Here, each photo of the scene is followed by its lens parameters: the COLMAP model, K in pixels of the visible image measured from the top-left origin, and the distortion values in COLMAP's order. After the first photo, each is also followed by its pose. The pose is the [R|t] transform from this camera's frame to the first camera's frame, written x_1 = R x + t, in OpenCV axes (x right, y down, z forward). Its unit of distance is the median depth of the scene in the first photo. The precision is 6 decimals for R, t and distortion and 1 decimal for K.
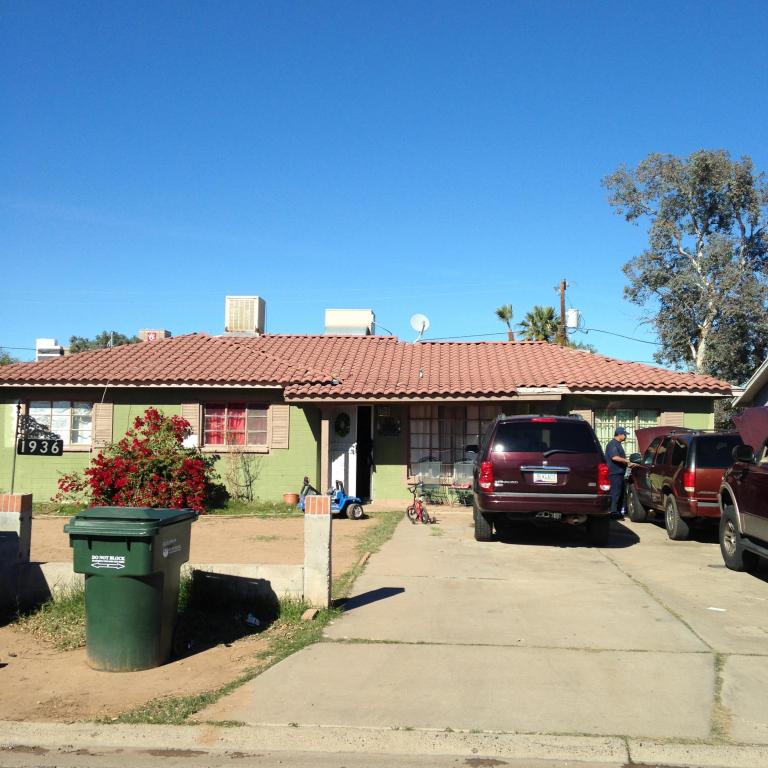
lens RADIAL K [[966.5, 0, 384.0], [0, 966.5, 384.0], [0, 0, 1]] dist [-0.267787, 0.004285]
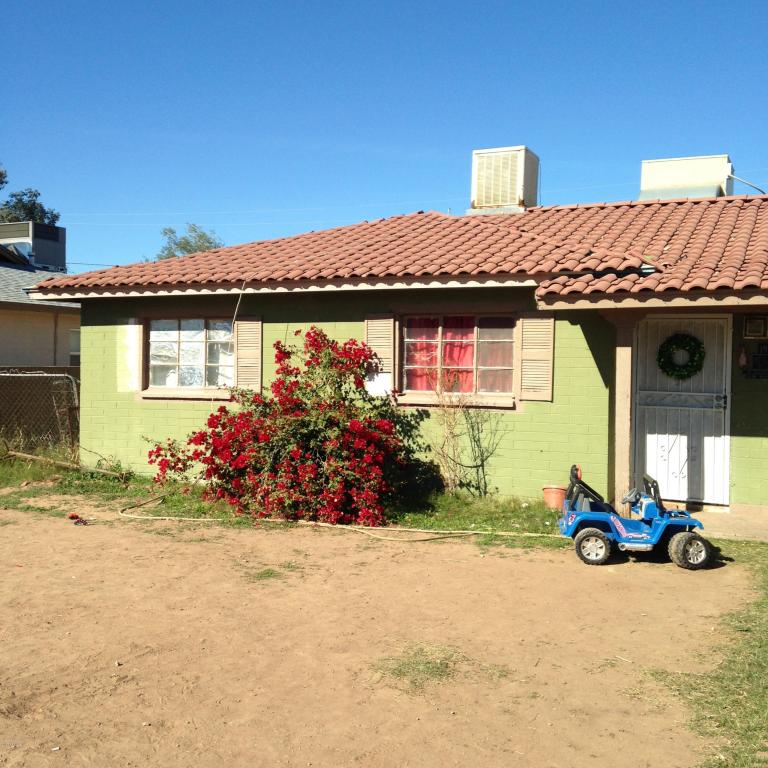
lens RADIAL K [[956.8, 0, 352.6], [0, 956.8, 374.6], [0, 0, 1]] dist [0.186016, 0.005061]
pose [[0.933698, 0.010513, -0.357907, -0.011689], [0.011809, 0.998121, 0.060126, 0.019013], [0.357866, -0.060366, 0.931820, 0.459920]]
